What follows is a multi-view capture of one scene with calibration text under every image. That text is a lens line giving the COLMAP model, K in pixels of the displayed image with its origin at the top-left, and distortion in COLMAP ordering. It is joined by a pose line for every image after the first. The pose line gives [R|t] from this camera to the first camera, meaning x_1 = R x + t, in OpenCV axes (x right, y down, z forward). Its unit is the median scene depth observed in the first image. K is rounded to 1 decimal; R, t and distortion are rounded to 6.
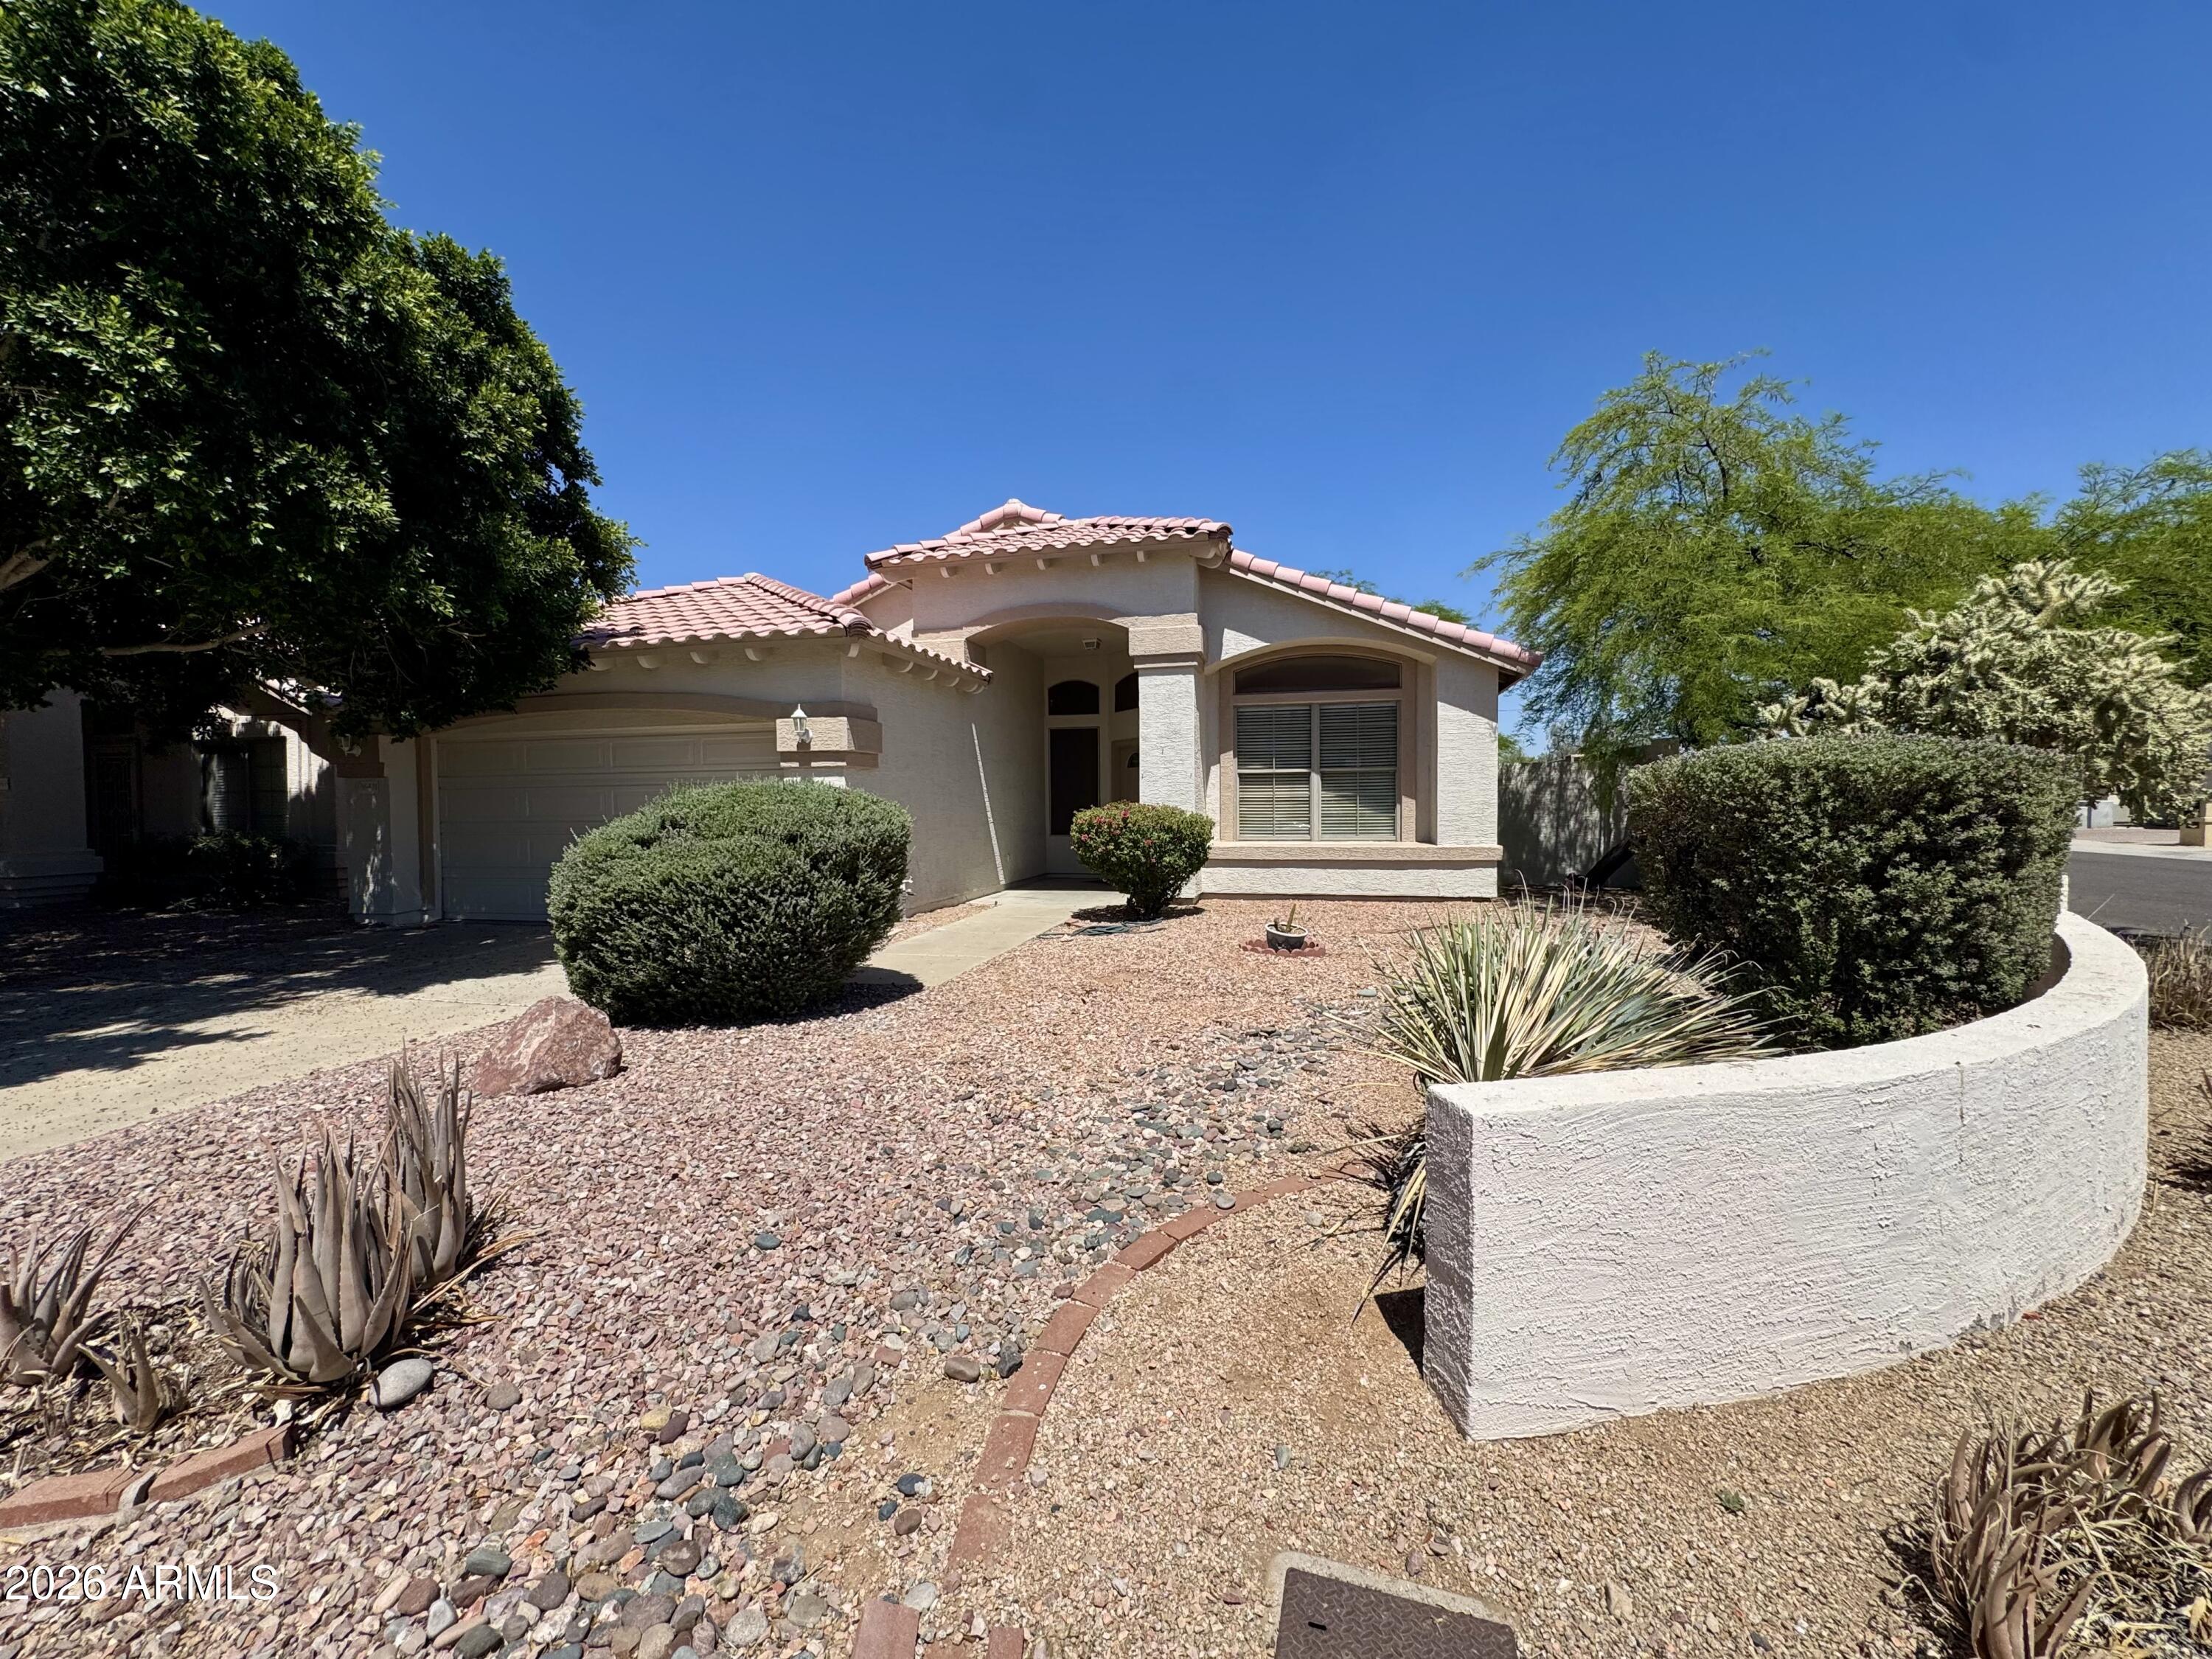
lens RADIAL K [[887.8, 0, 1108.5], [0, 887.8, 831.7], [0, 0, 1]] dist [-0.004598, 0.000320]
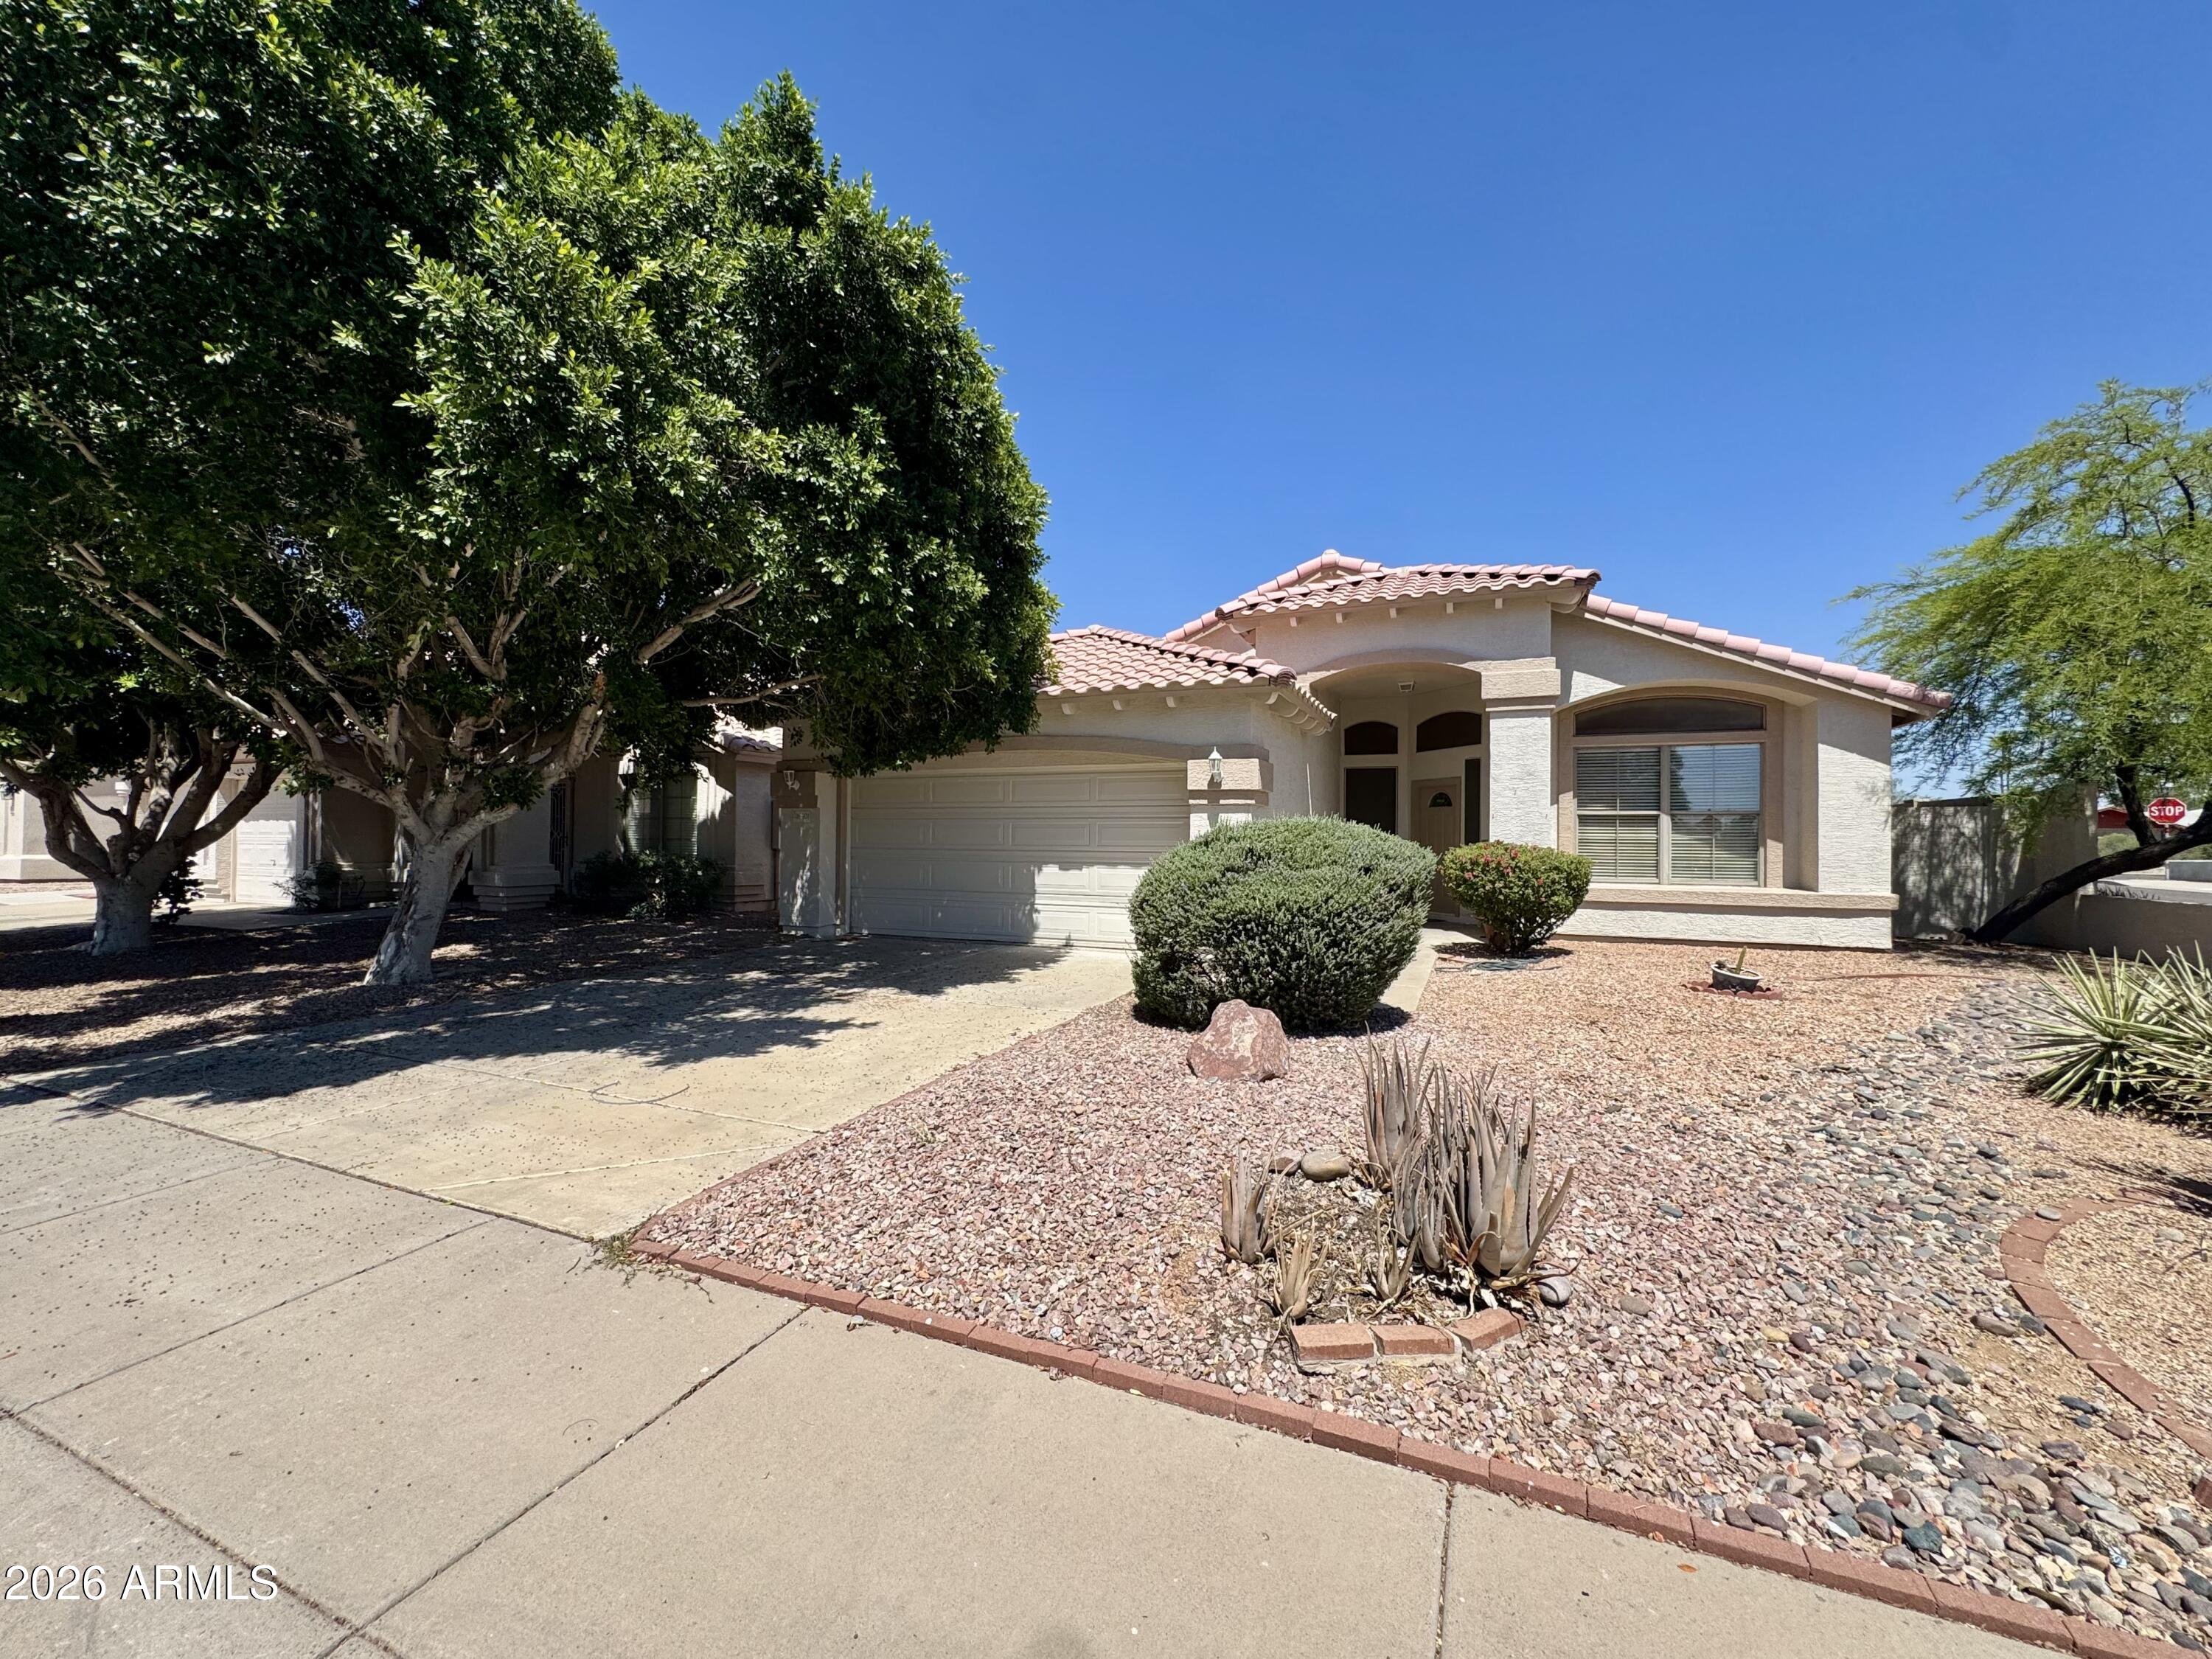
lens RADIAL K [[891.6, 0, 1089.3], [0, 891.6, 829.7], [0, 0, 1]] dist [-0.011222, -0.000059]
pose [[0.985668, 0.017206, -0.167820, -0.250917], [-0.024135, 0.998935, -0.039331, 0.004372], [0.166964, 0.042817, 0.985033, -0.083989]]
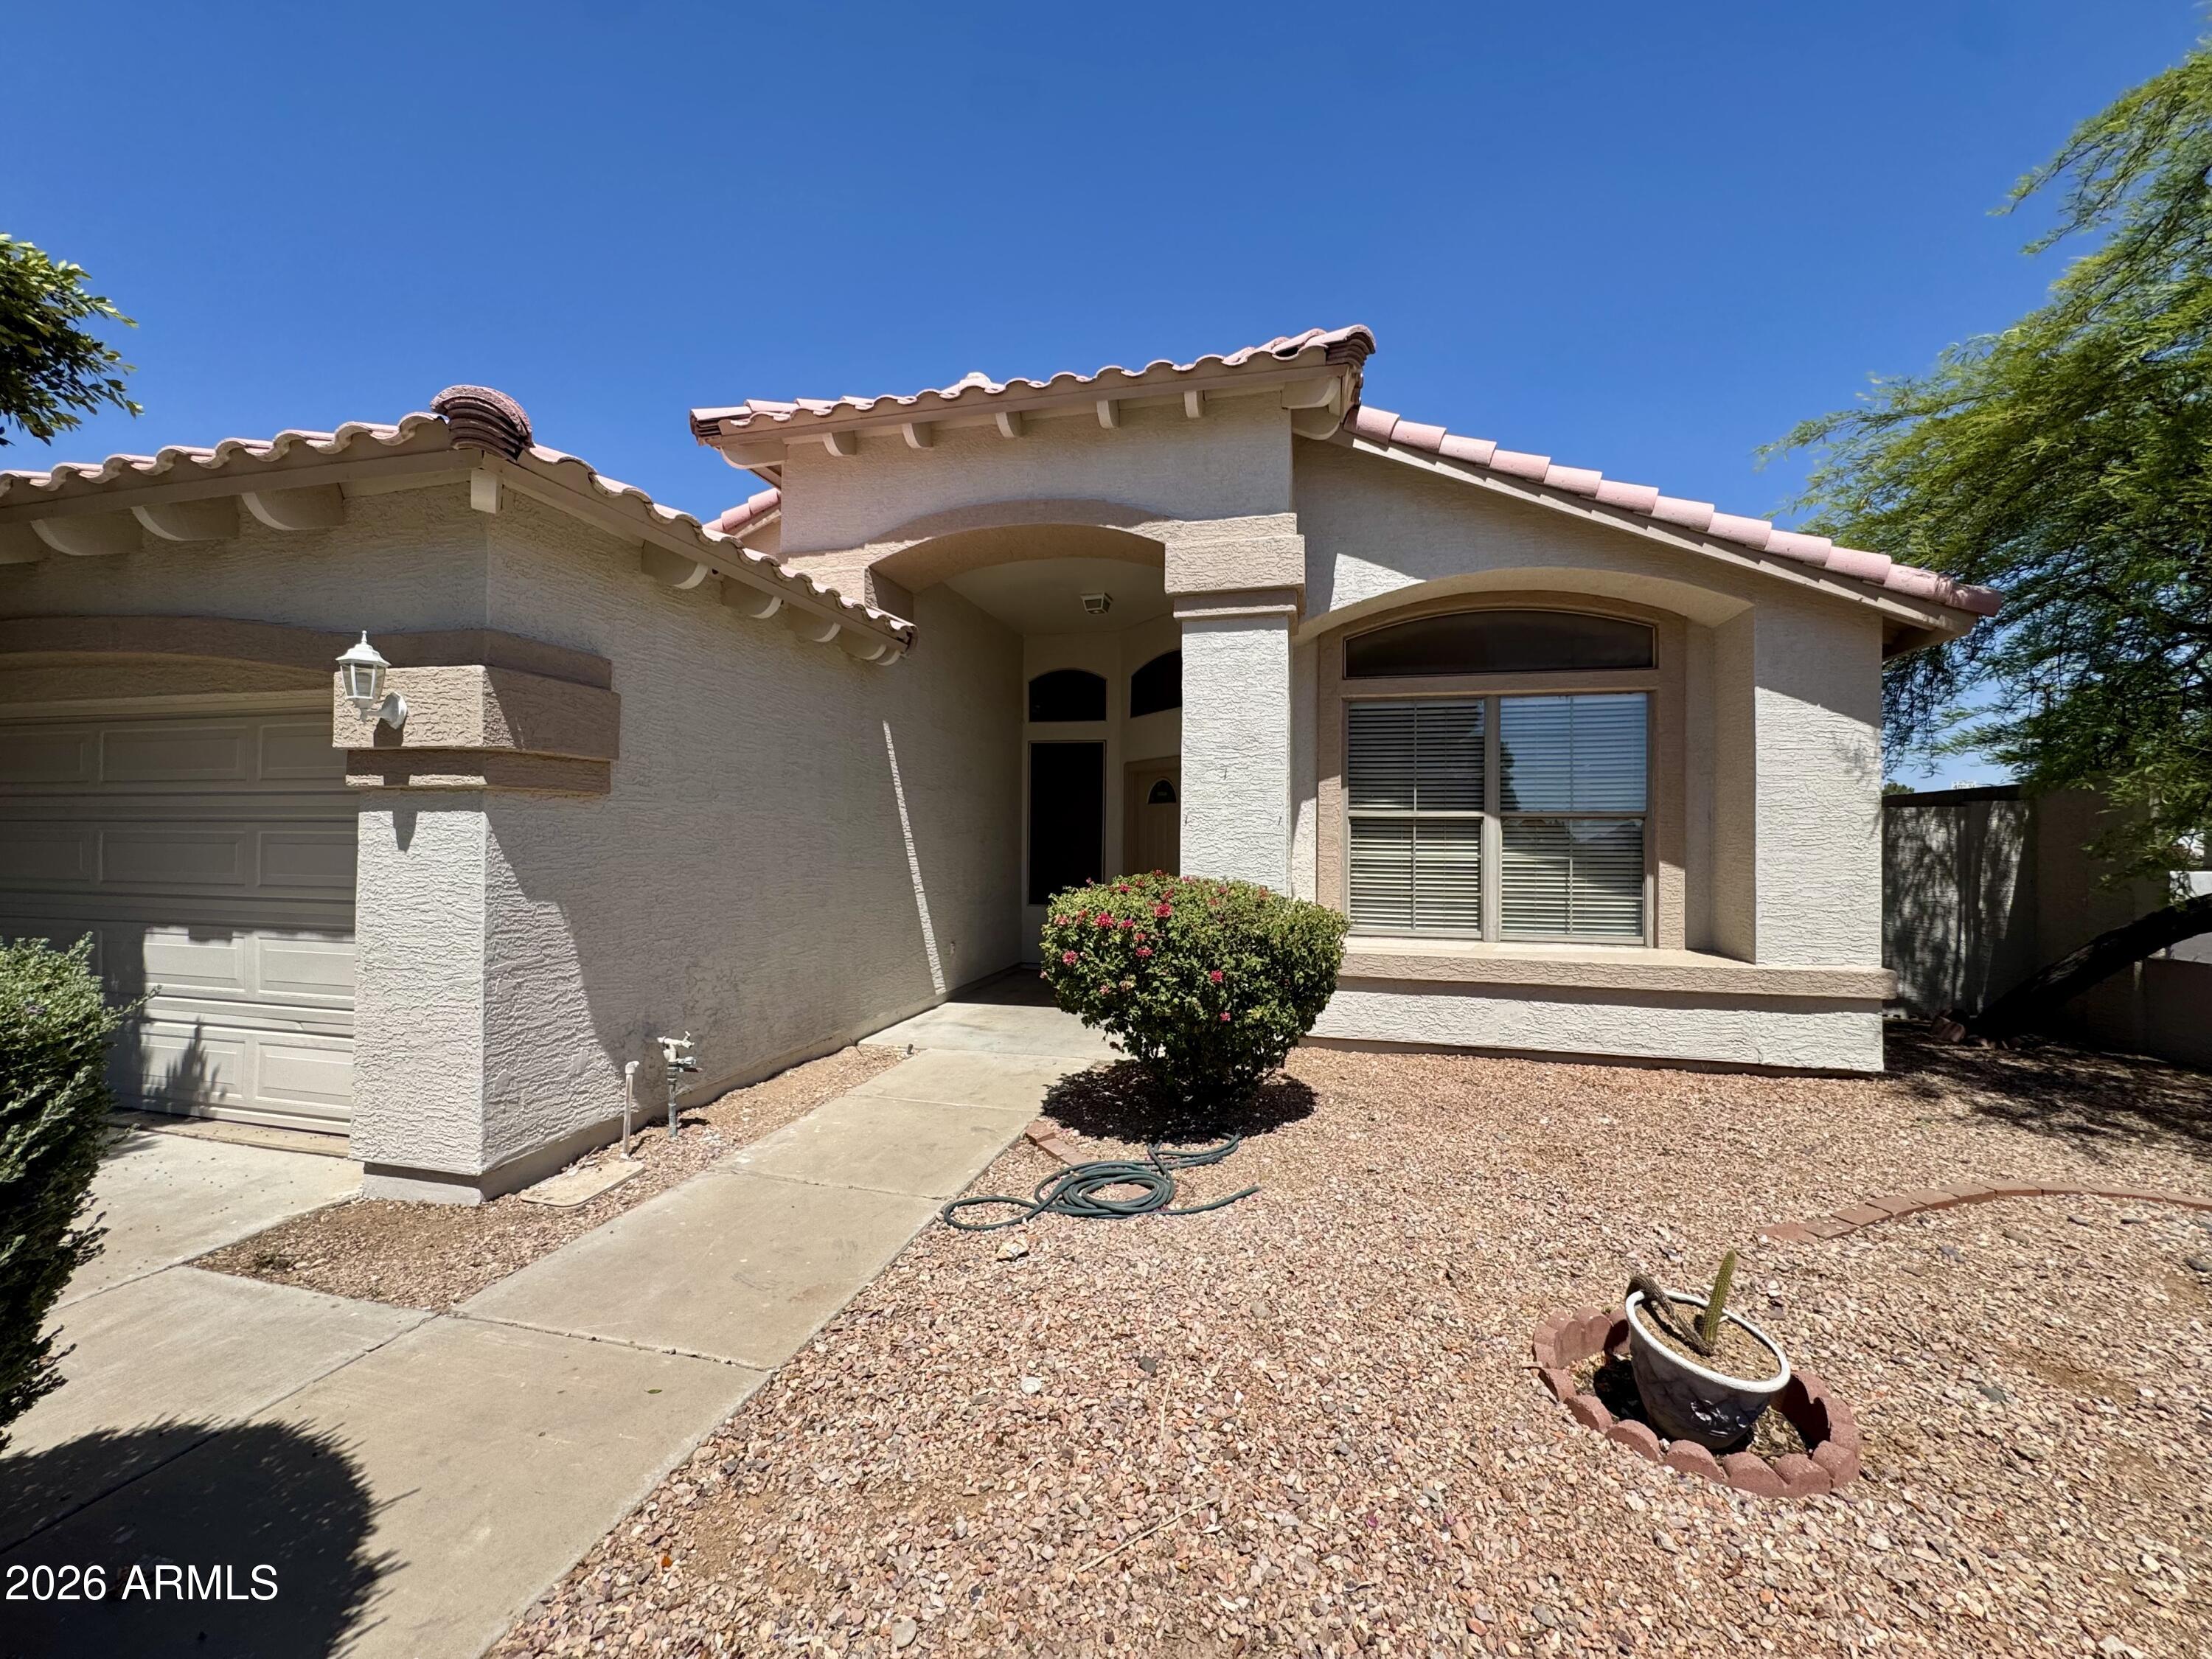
lens RADIAL K [[887.8, 0, 1108.5], [0, 887.8, 831.7], [0, 0, 1]] dist [-0.004598, 0.000320]
pose [[0.999832, 0.017731, -0.004734, -0.005705], [-0.017904, 0.999067, -0.039310, -0.034315], [0.004032, 0.039388, 0.999216, 0.477930]]
